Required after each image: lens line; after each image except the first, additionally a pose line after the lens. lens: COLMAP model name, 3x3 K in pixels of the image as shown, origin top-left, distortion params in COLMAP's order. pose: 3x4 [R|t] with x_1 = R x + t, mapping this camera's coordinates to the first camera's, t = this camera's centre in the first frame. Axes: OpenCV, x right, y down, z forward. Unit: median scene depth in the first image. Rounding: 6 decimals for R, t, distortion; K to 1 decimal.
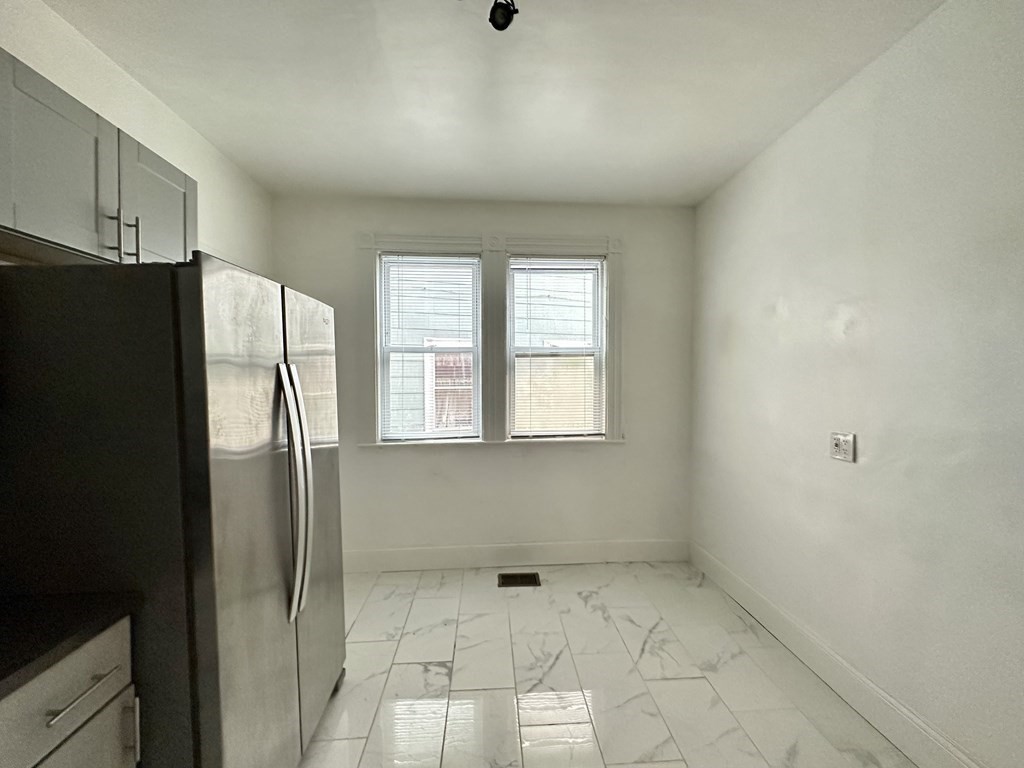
lens RADIAL K [[408.7, 0, 511.9], [0, 408.7, 384.2], [0, 0, 1]] dist [-0.001369, 0.000708]
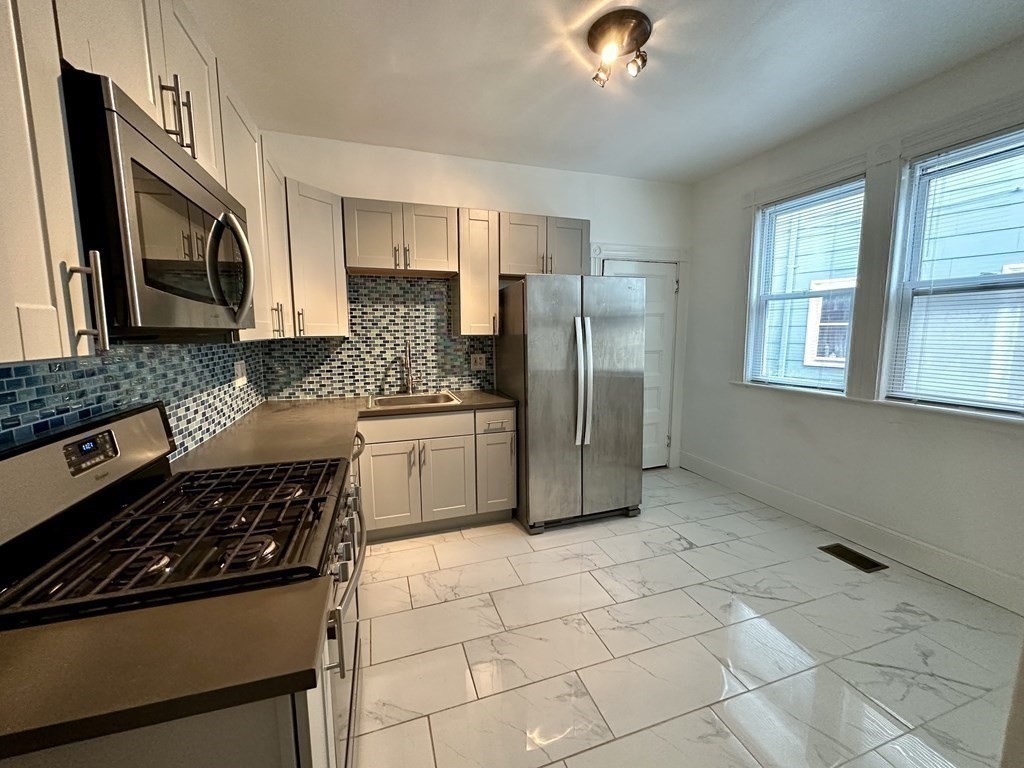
lens RADIAL K [[408.7, 0, 507.2], [0, 408.7, 382.2], [0, 0, 1]] dist [-0.001369, 0.000708]
pose [[0.242298, 0.129131, -0.961570, 0.596074], [-0.006103, 0.991286, 0.131584, -0.001870], [0.970183, -0.026014, 0.240975, 0.079551]]
